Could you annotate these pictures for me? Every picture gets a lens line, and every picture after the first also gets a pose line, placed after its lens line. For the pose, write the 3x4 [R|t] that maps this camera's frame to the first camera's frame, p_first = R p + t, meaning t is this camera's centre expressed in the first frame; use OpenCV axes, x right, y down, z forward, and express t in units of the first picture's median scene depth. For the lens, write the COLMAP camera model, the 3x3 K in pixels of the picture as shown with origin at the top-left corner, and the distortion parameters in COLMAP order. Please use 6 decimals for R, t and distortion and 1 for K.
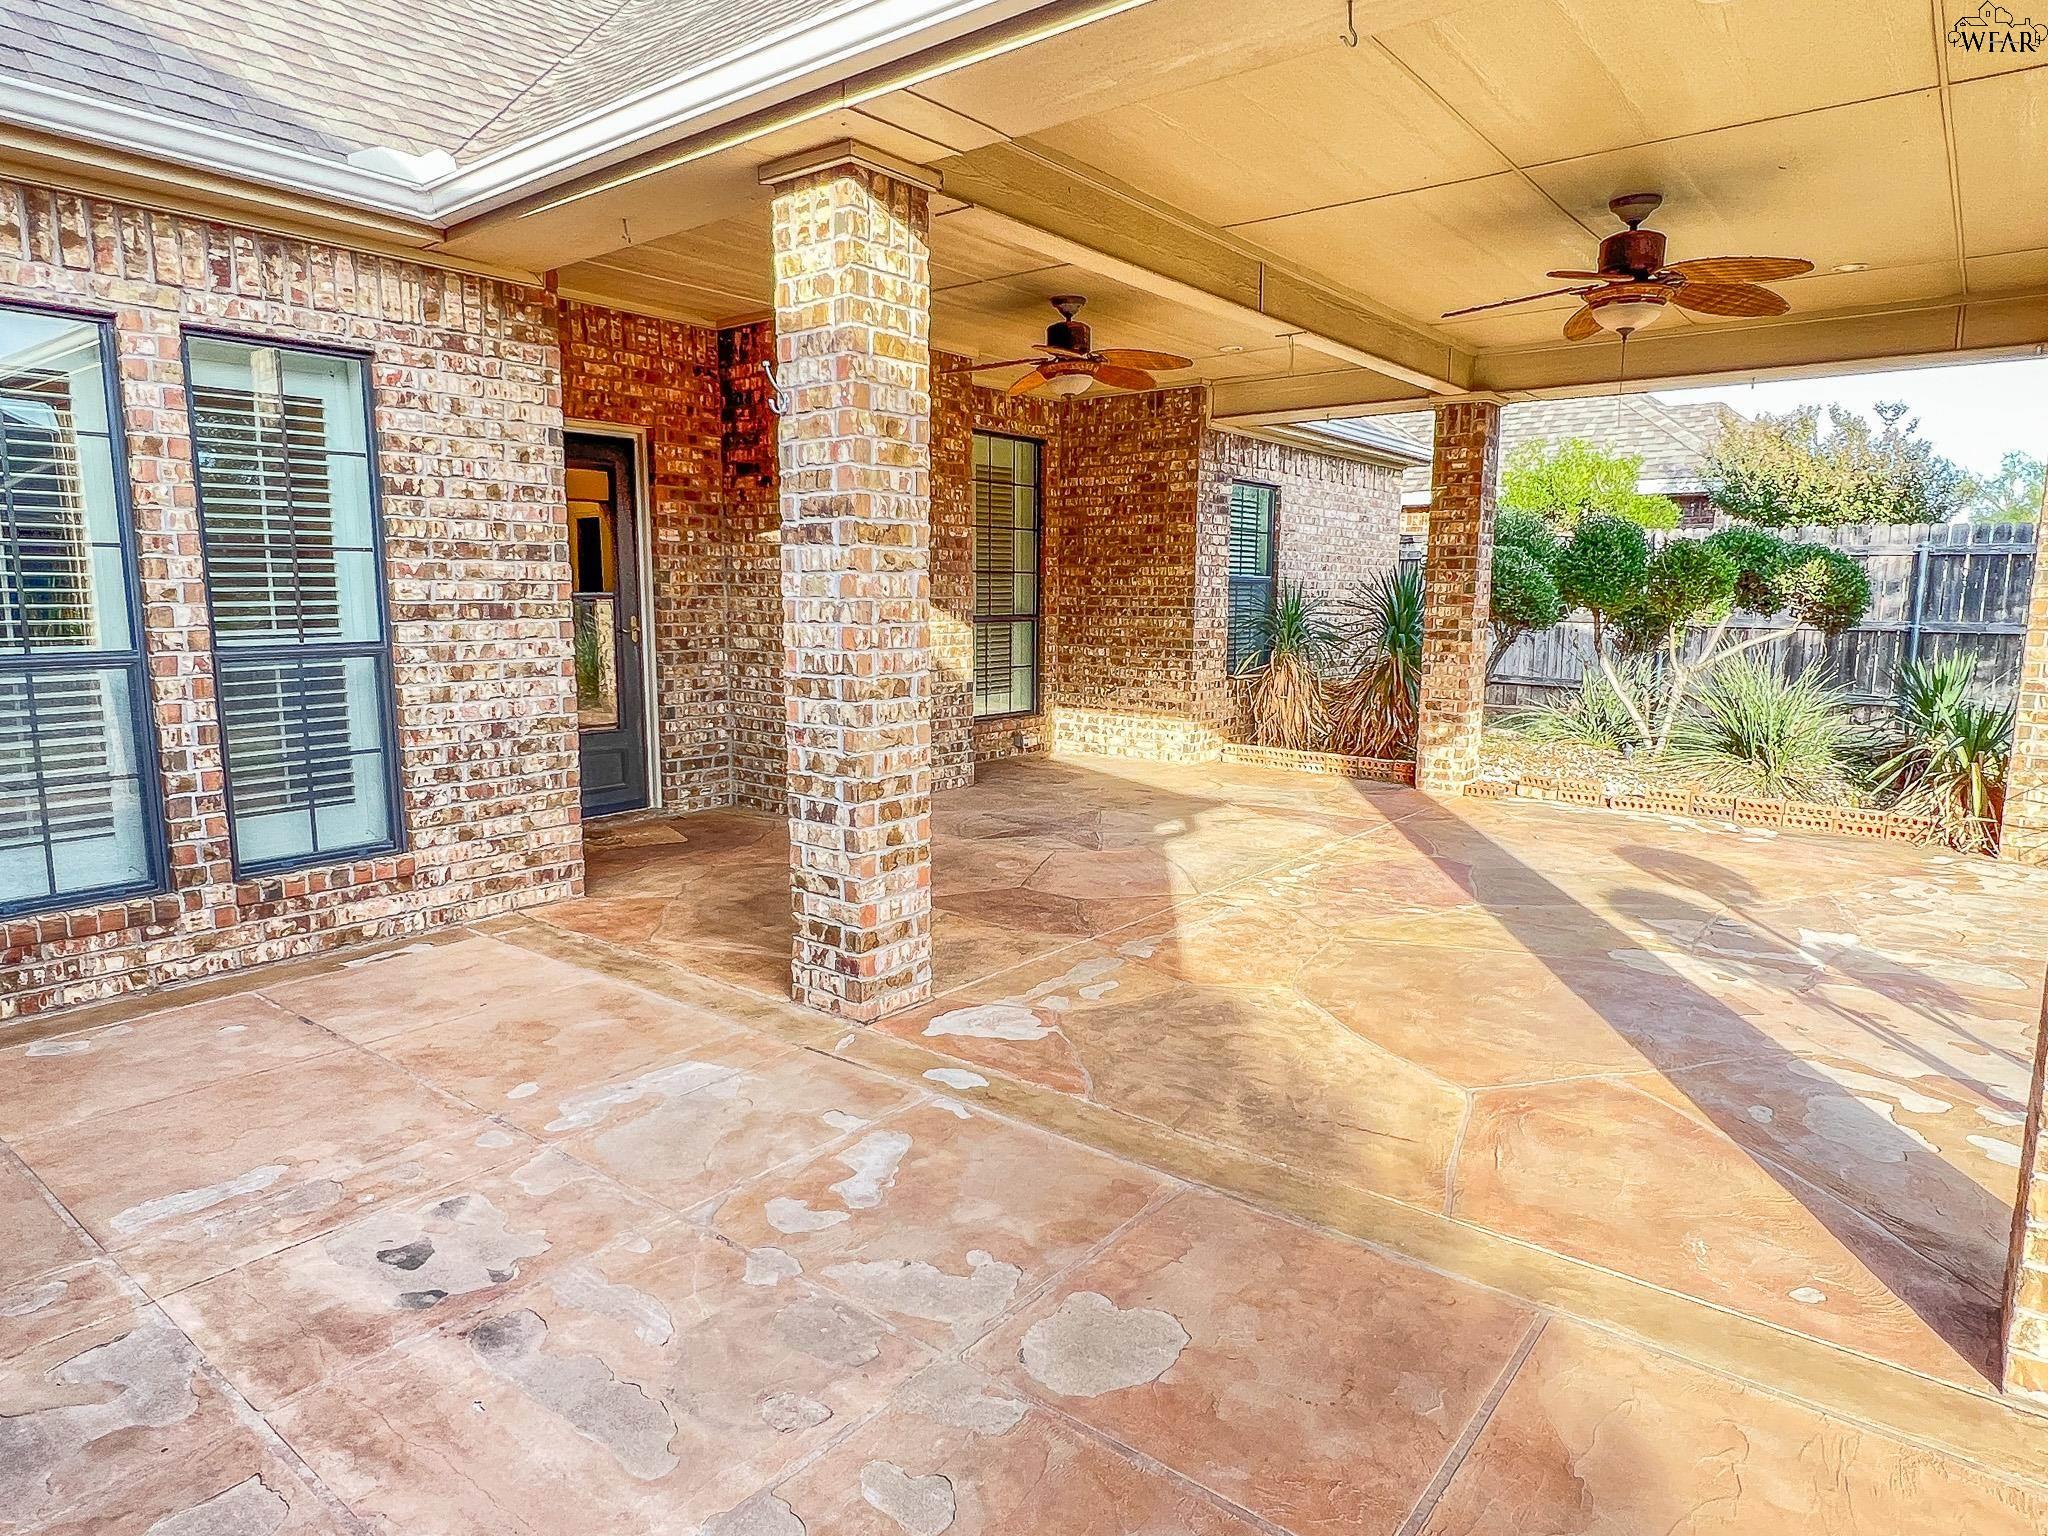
lens RADIAL K [[1201.9, 0, 1022.1], [0, 1201.9, 768.7], [0, 0, 1]] dist [-0.005228, -0.000338]
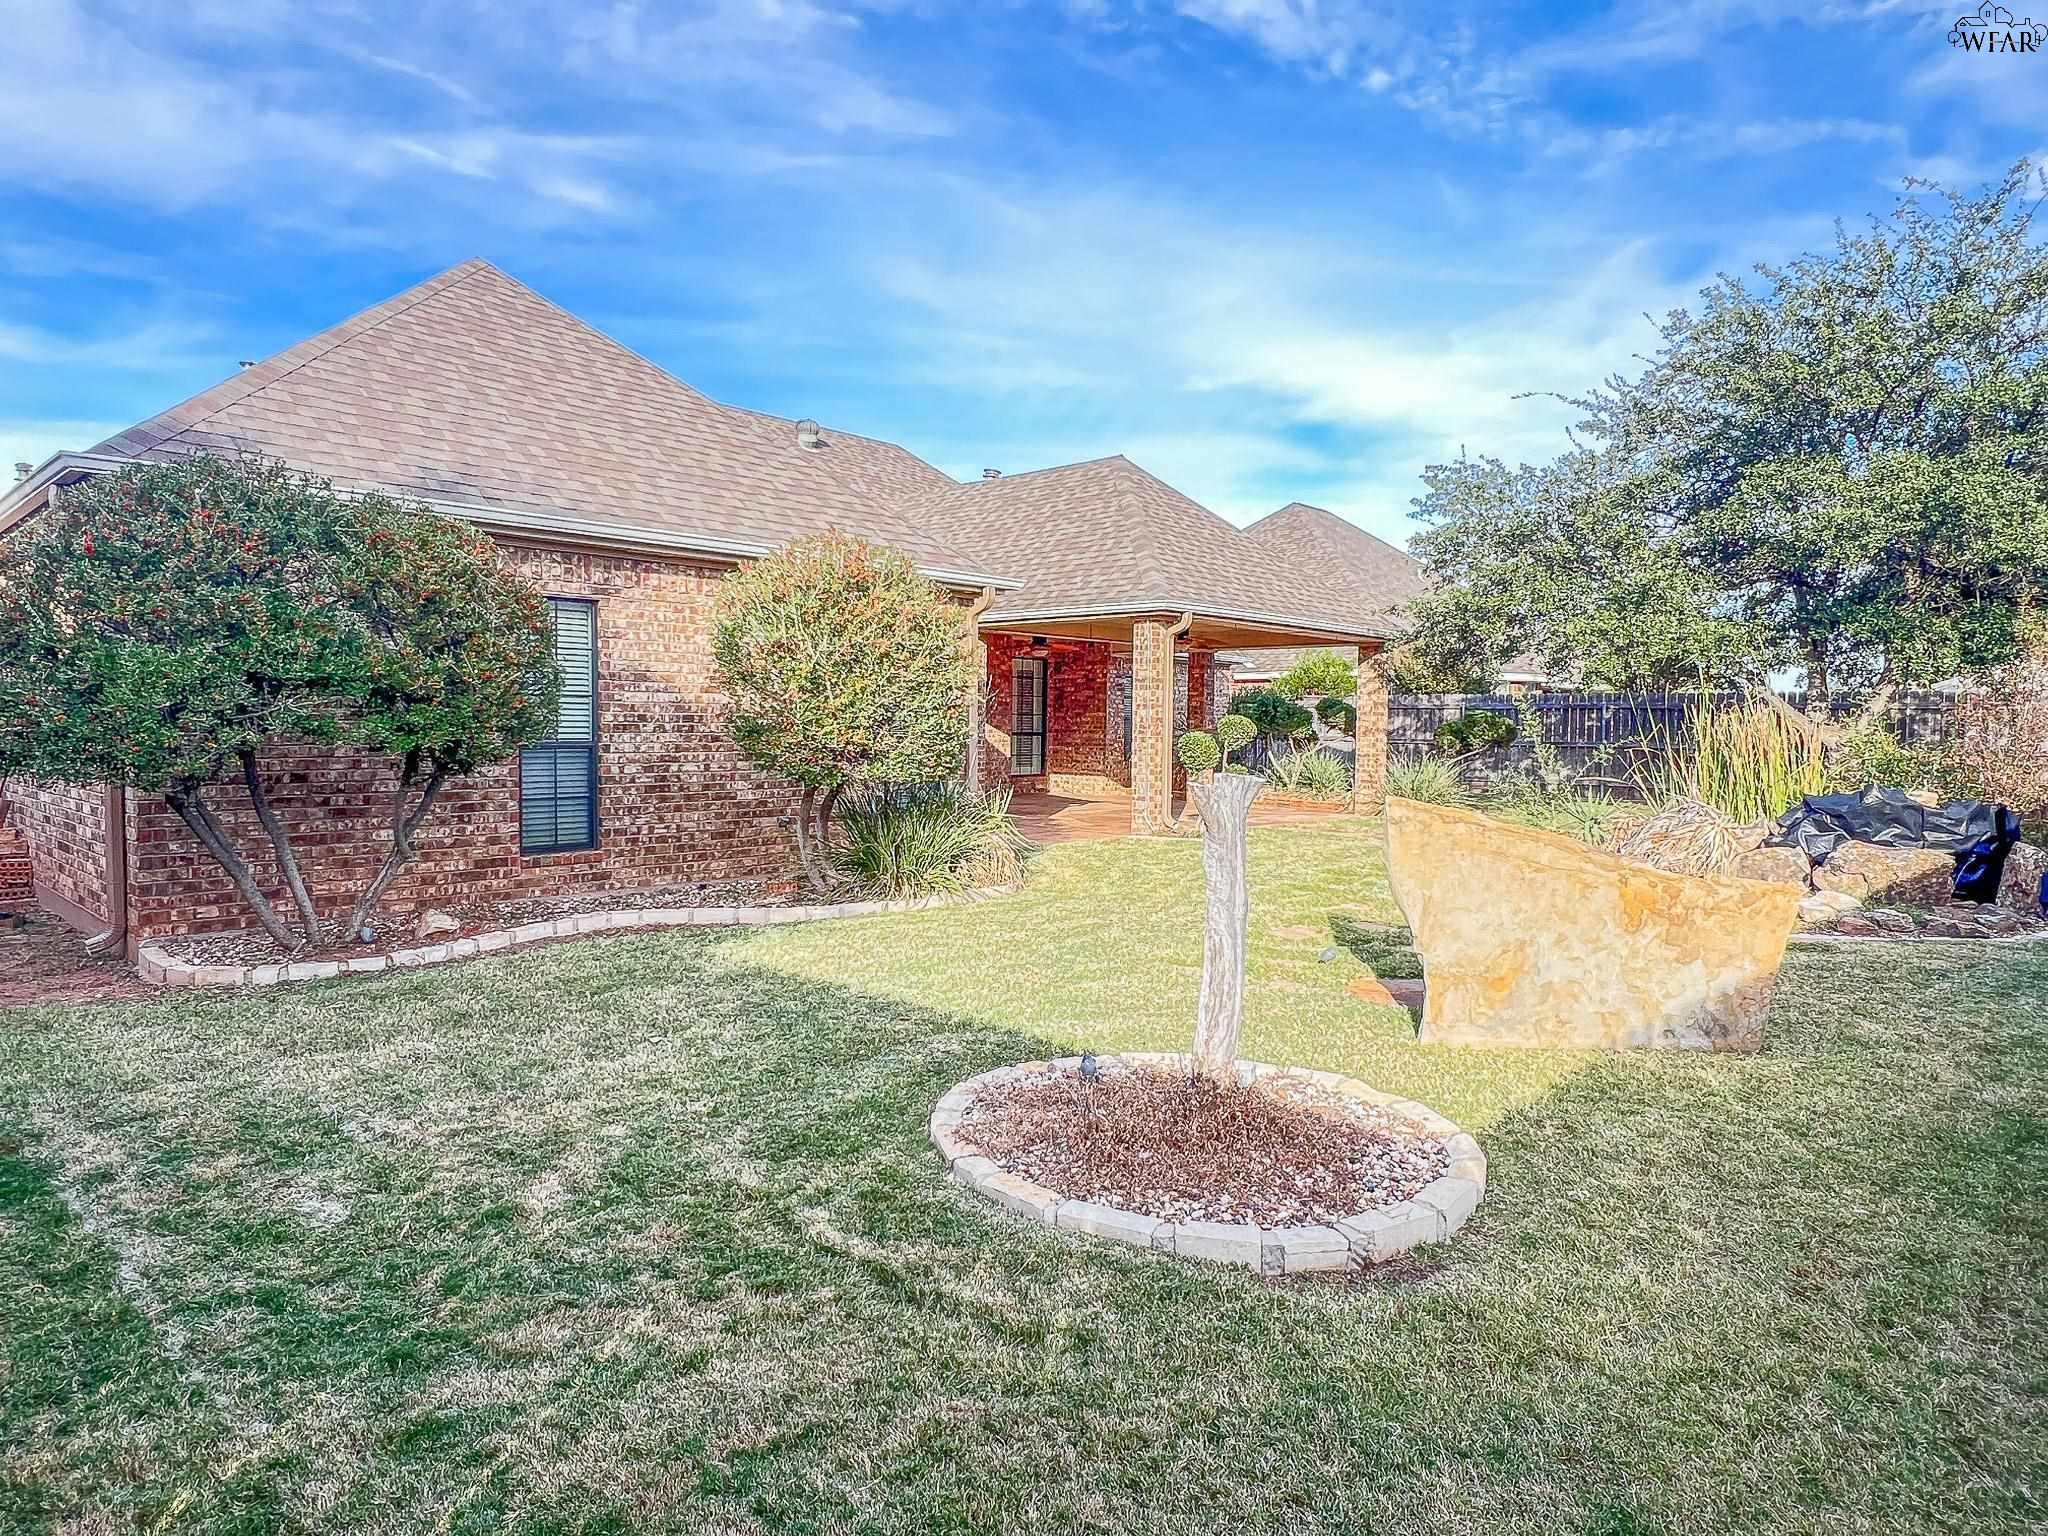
lens RADIAL K [[1196.6, 0, 1025.6], [0, 1196.6, 767.9], [0, 0, 1]] dist [-0.000065, 0.000000]
pose [[0.996476, 0.010301, -0.083240, 0.172731], [-0.019452, 0.993754, -0.109884, 0.195686], [0.081588, 0.111116, 0.990453, -1.294018]]
